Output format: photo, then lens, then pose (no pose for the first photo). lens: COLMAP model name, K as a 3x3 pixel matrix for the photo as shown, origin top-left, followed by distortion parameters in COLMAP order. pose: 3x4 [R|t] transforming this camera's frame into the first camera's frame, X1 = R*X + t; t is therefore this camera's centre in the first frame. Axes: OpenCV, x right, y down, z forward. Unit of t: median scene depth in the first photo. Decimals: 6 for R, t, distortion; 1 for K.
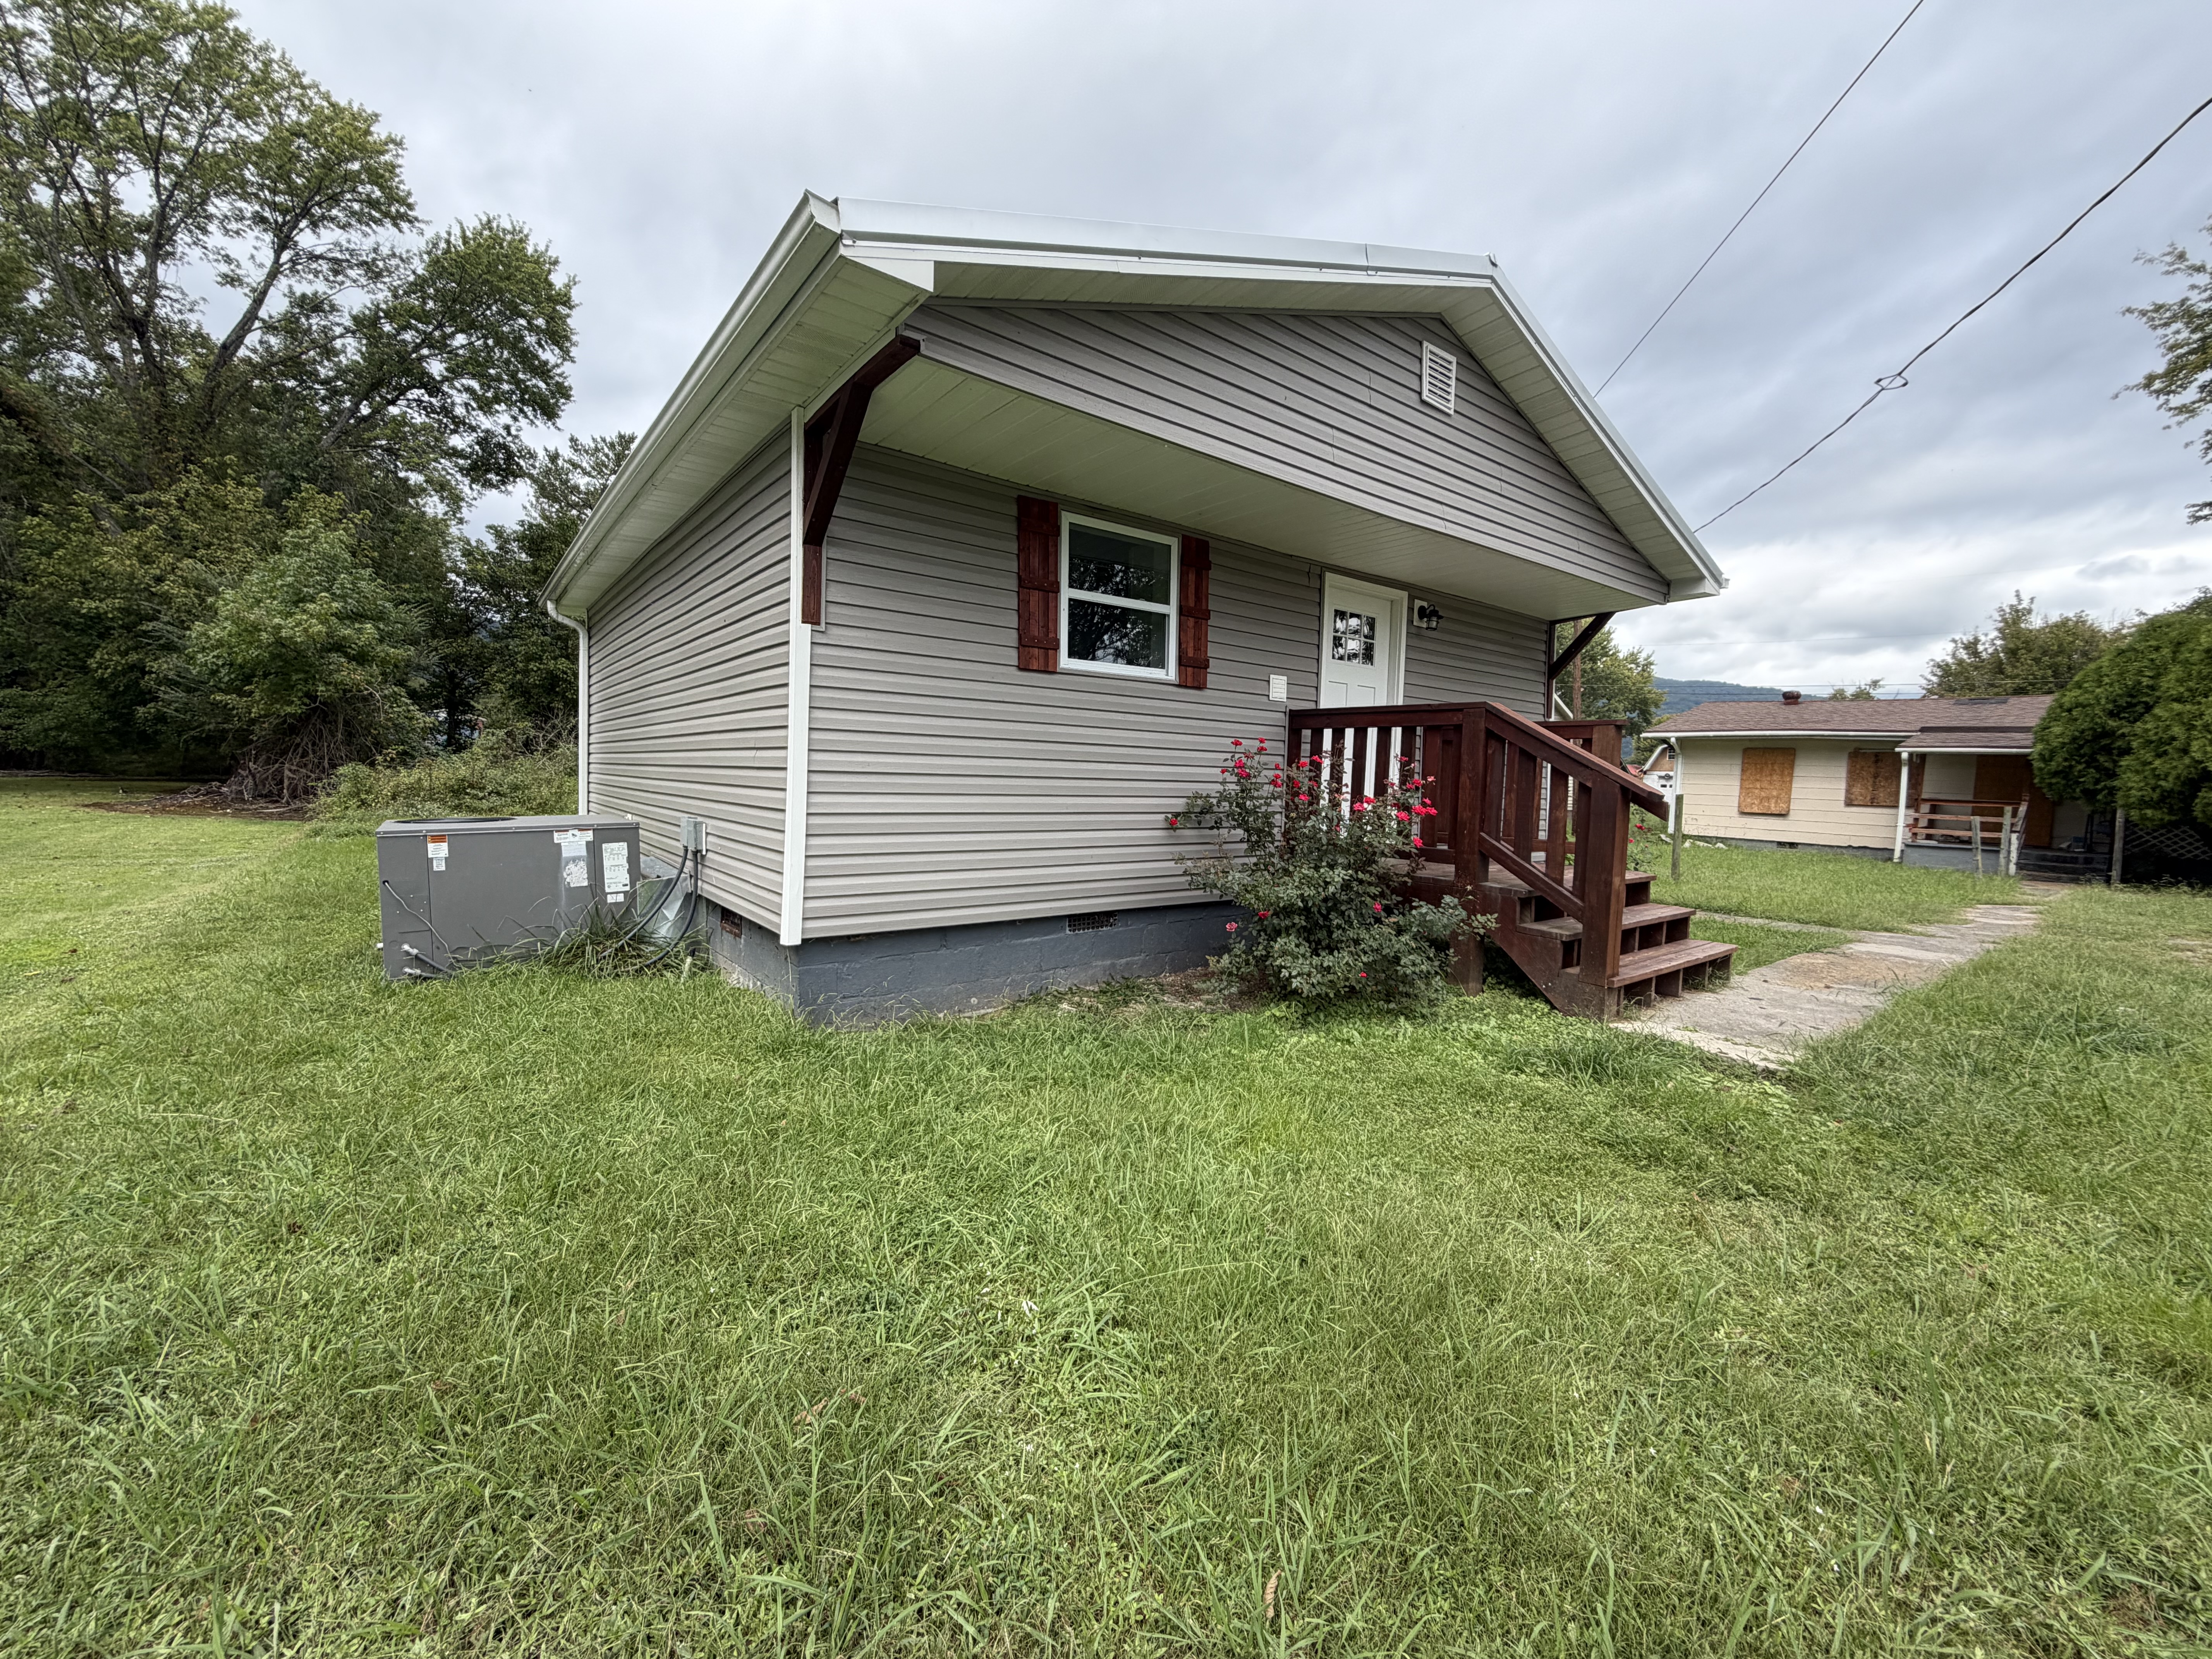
lens RADIAL K [[876.1, 0, 1098.2], [0, 876.1, 829.5], [0, 0, 1]] dist [-0.000220, -0.000036]
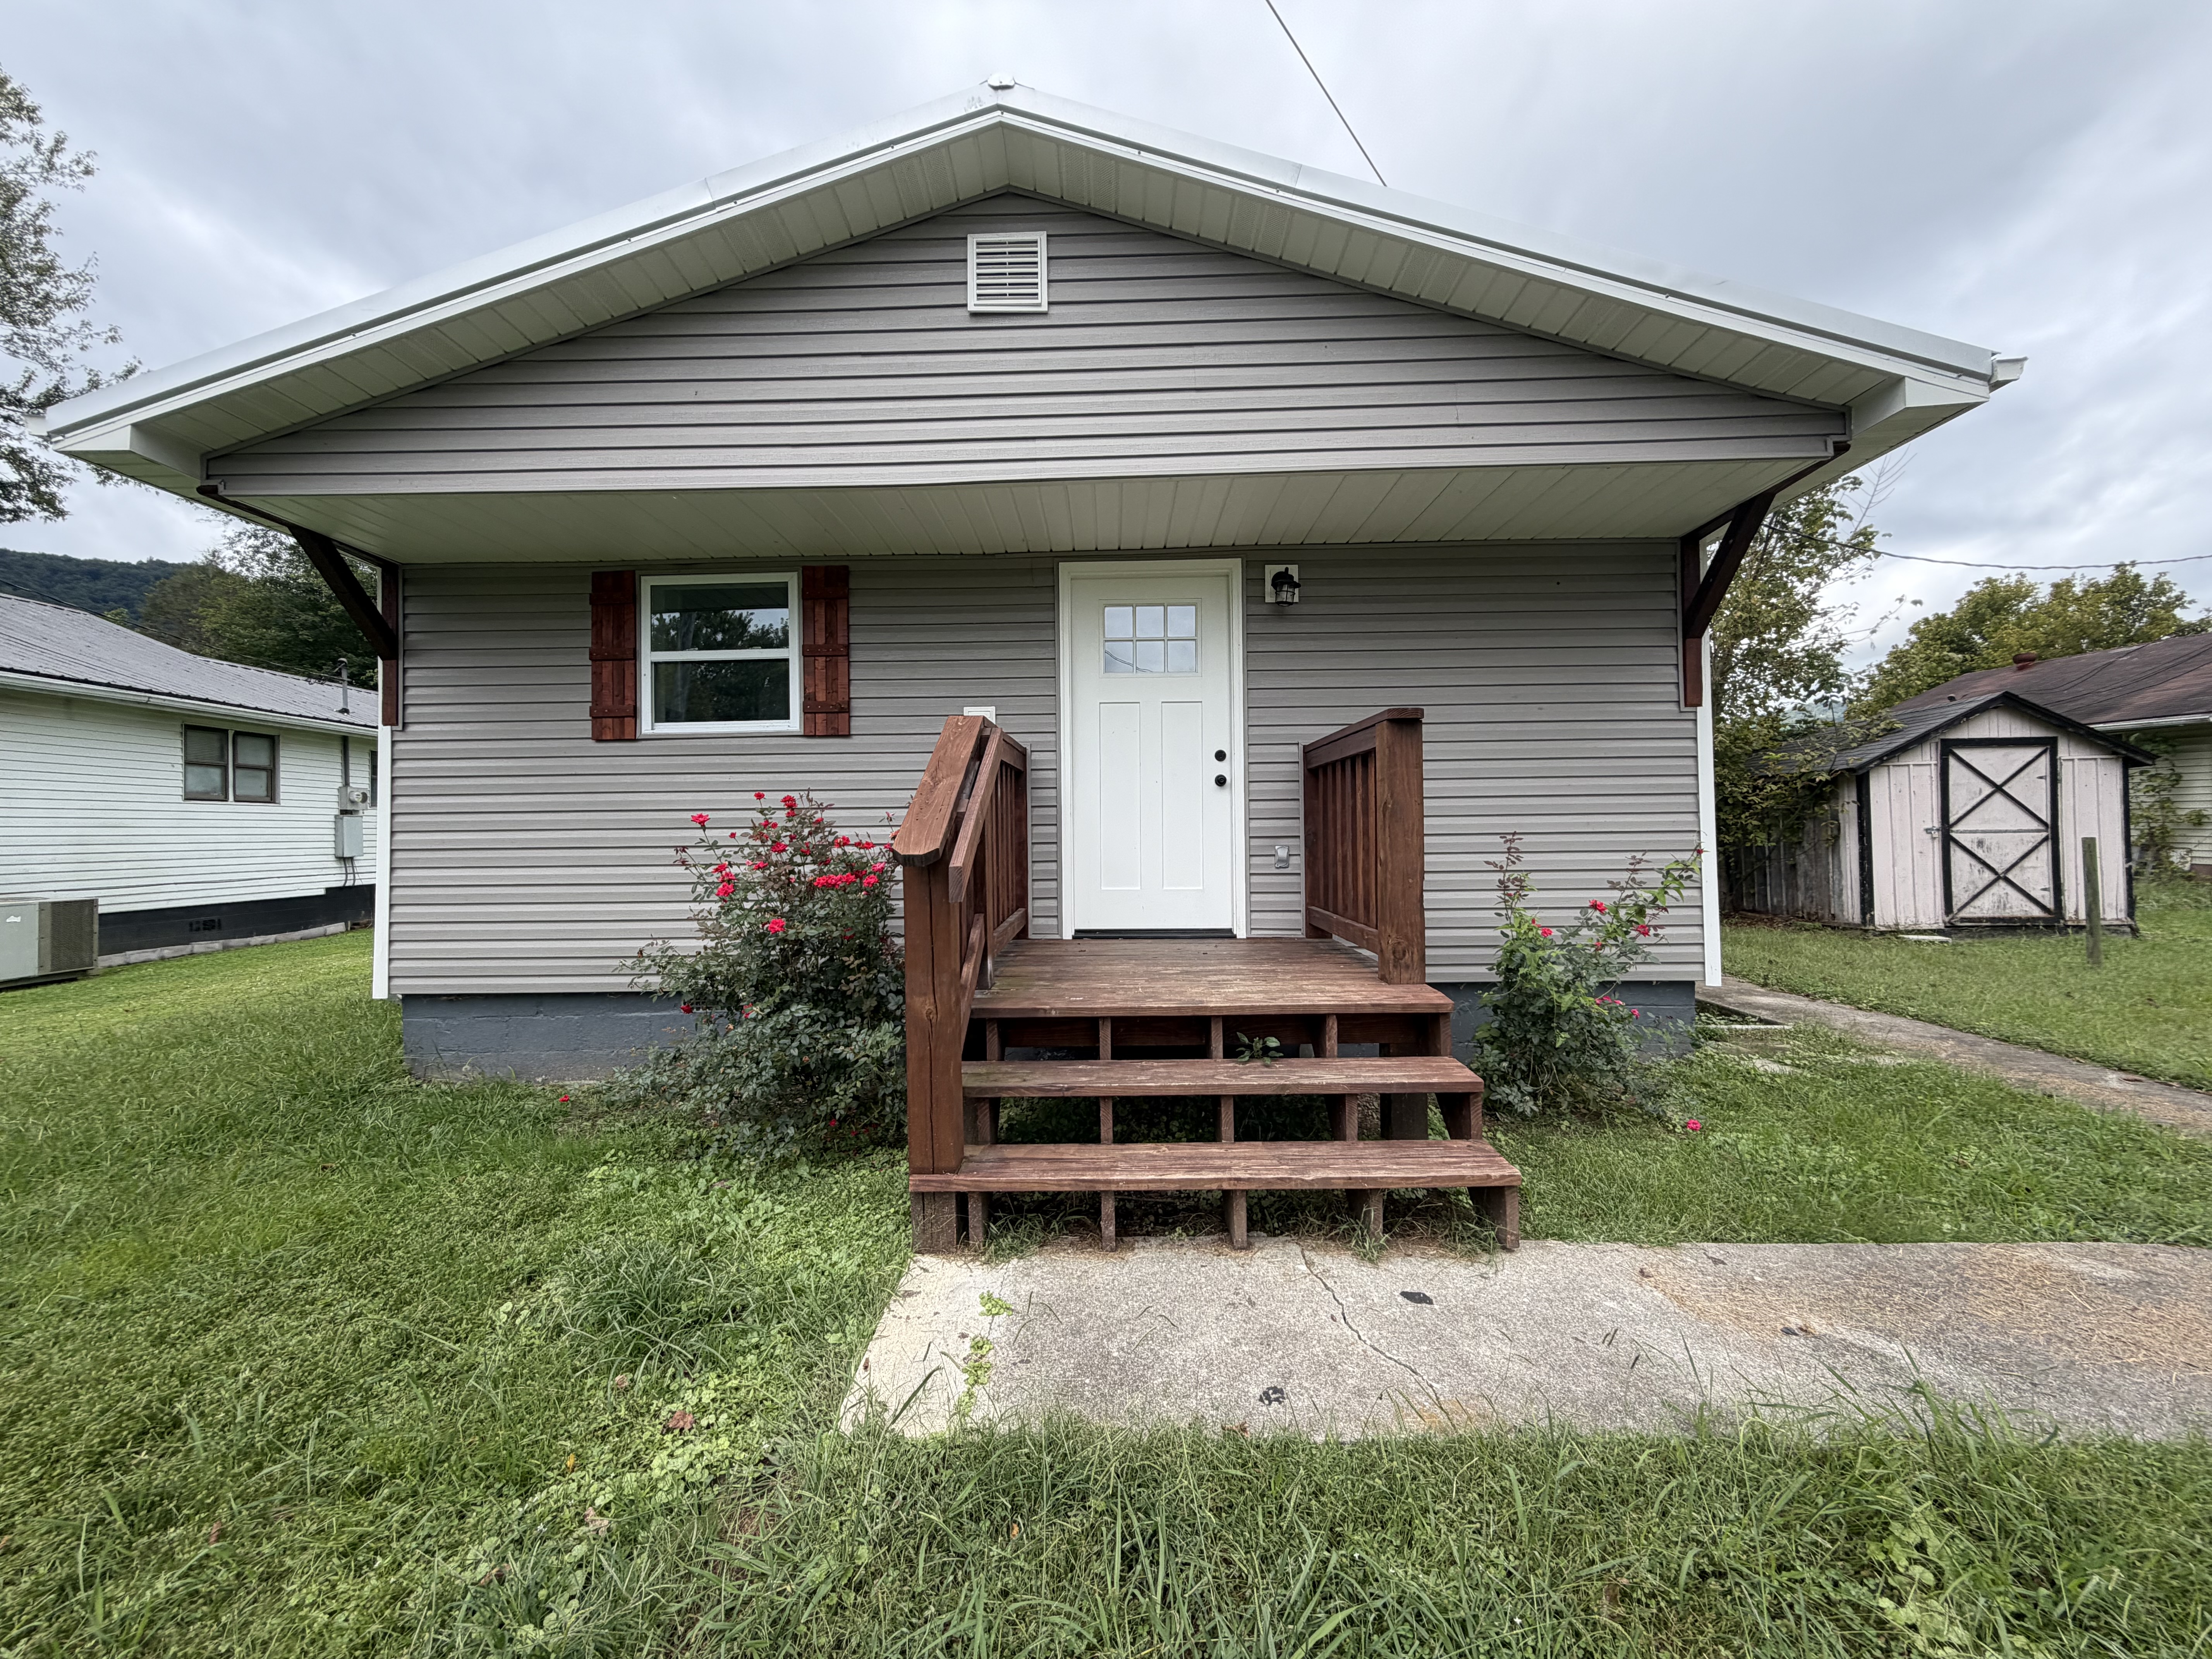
lens RADIAL K [[878.0, 0, 1098.8], [0, 878.0, 830.0], [0, 0, 1]] dist [-0.000673, 0.000653]
pose [[0.784182, -0.037596, -0.619391, 0.857440], [-0.004206, 0.997818, -0.065891, -0.014885], [0.620517, 0.054276, 0.782313, 0.502850]]
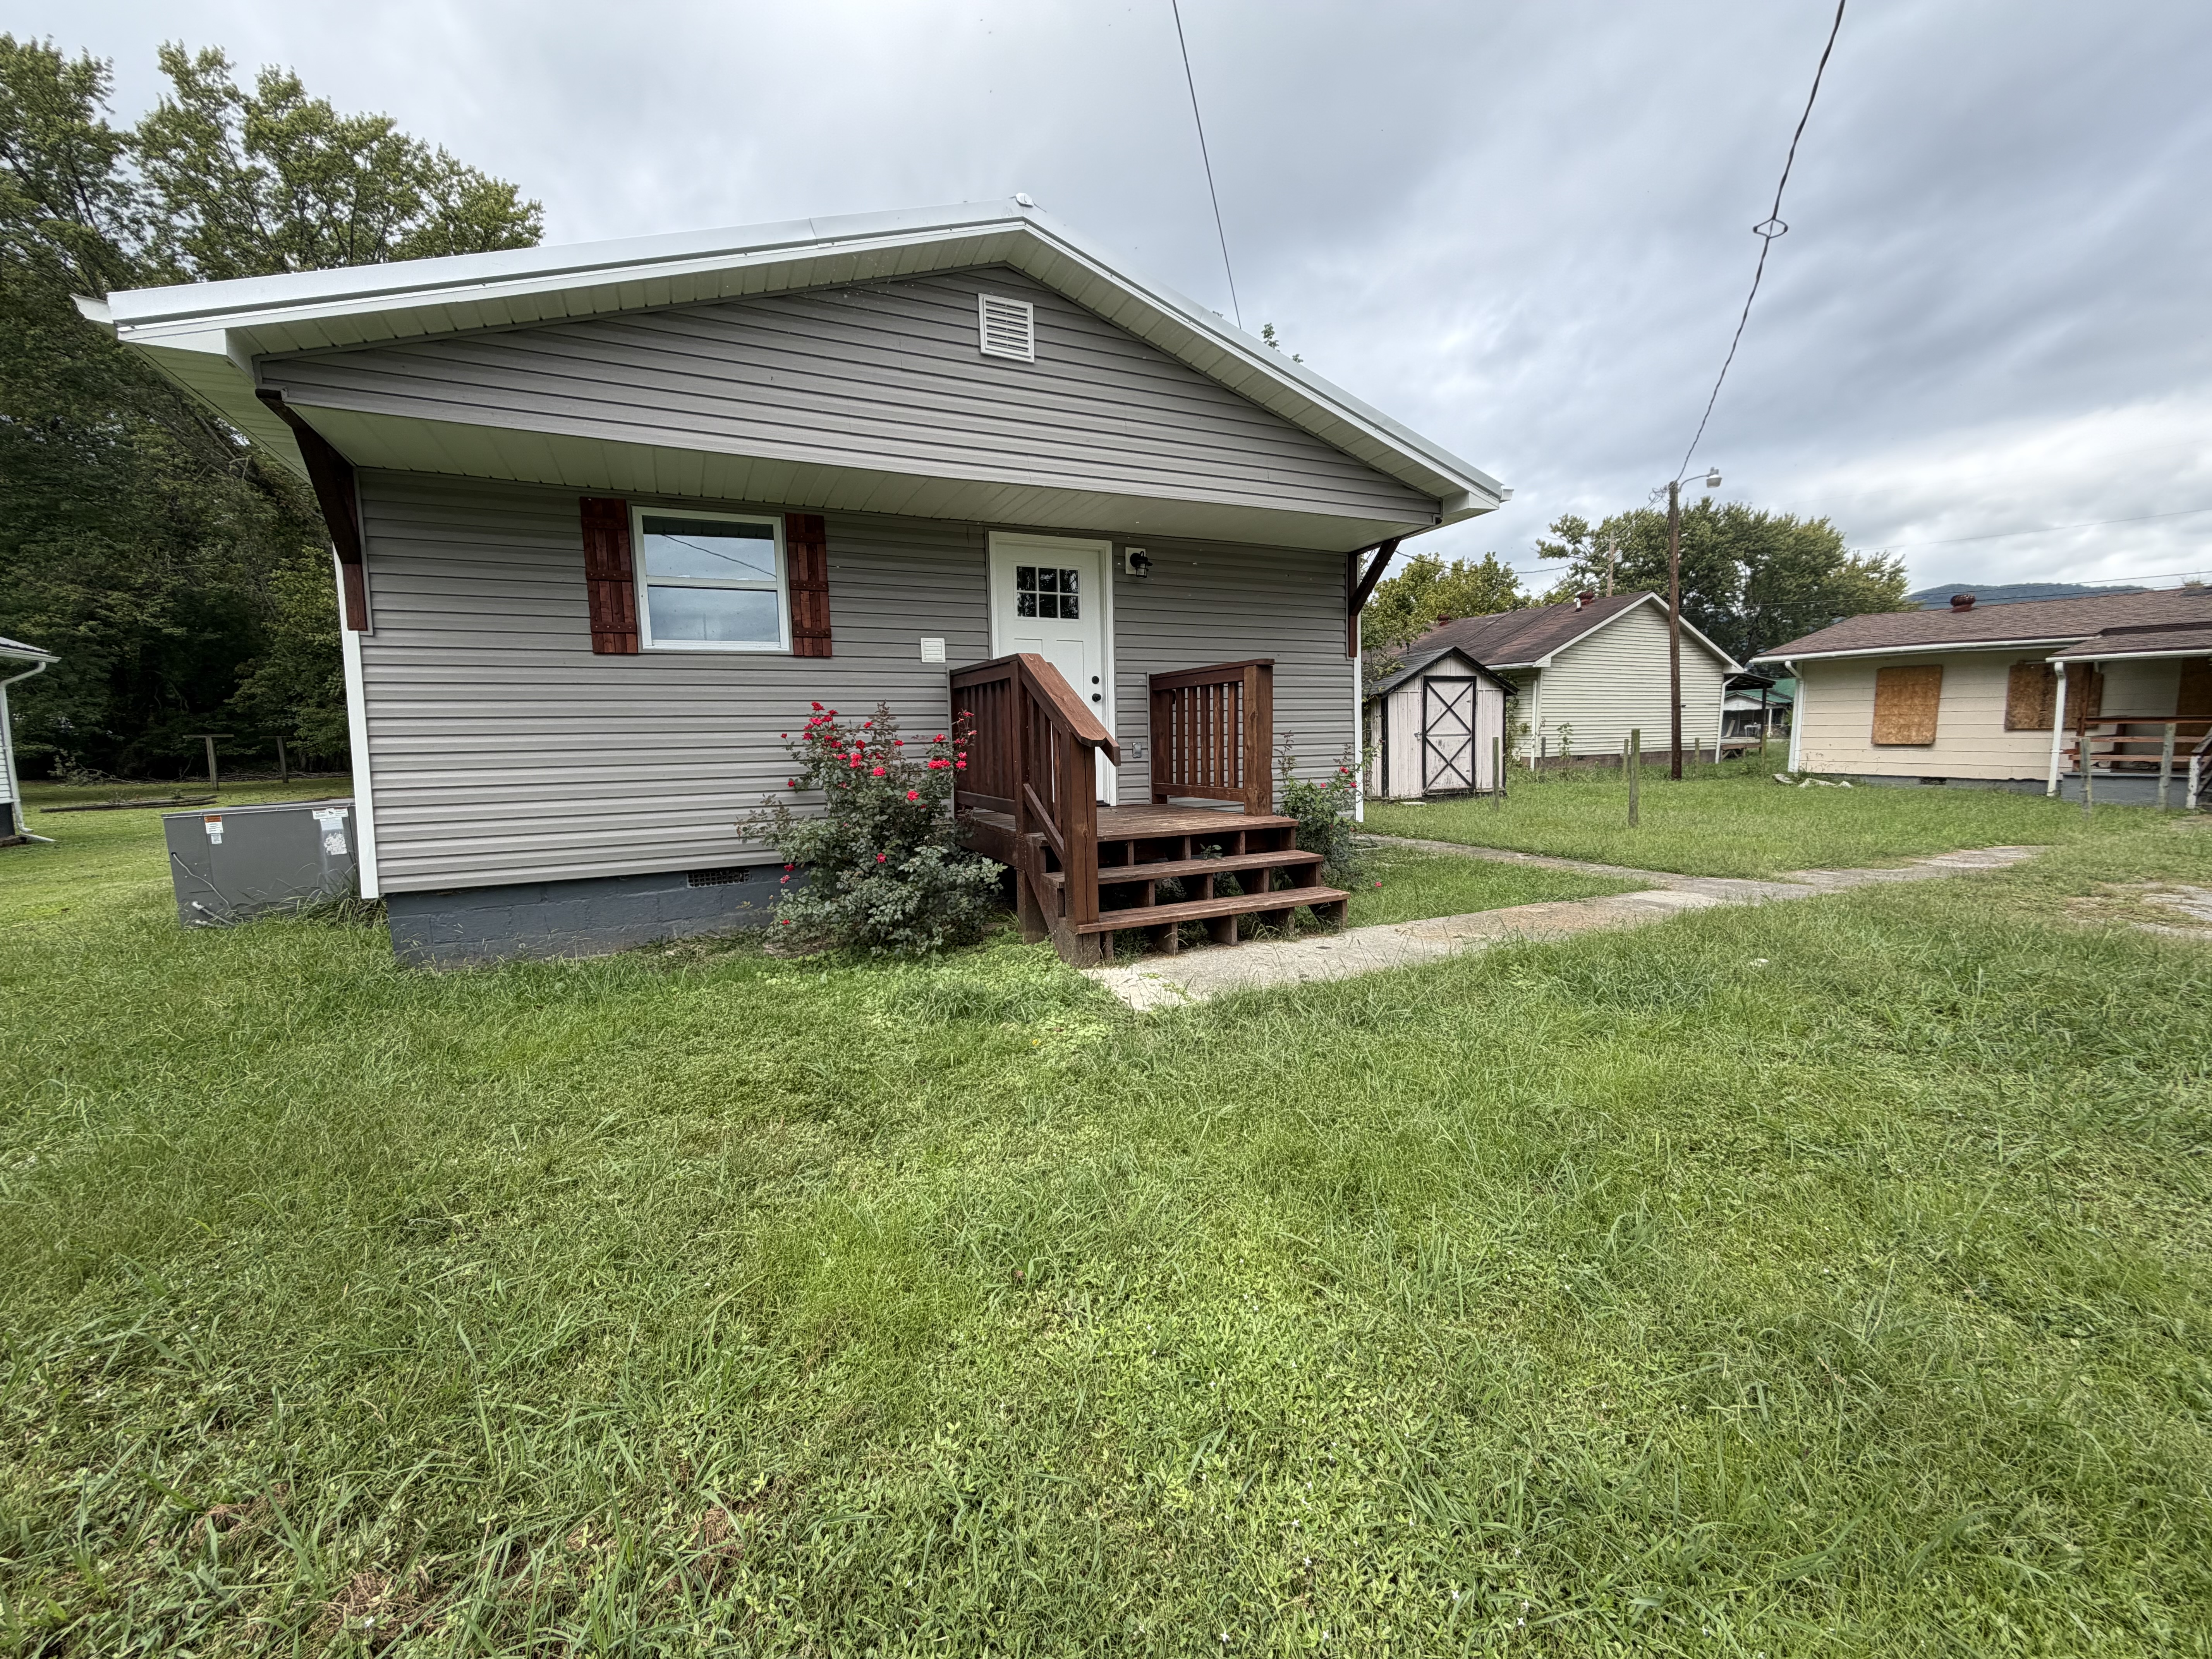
lens RADIAL K [[876.1, 0, 1098.2], [0, 876.1, 829.5], [0, 0, 1]] dist [-0.000220, -0.000036]
pose [[0.977254, -0.025265, -0.210560, 0.673202], [0.034103, 0.998678, 0.038450, 0.018446], [0.209310, -0.044756, 0.976825, 0.024296]]
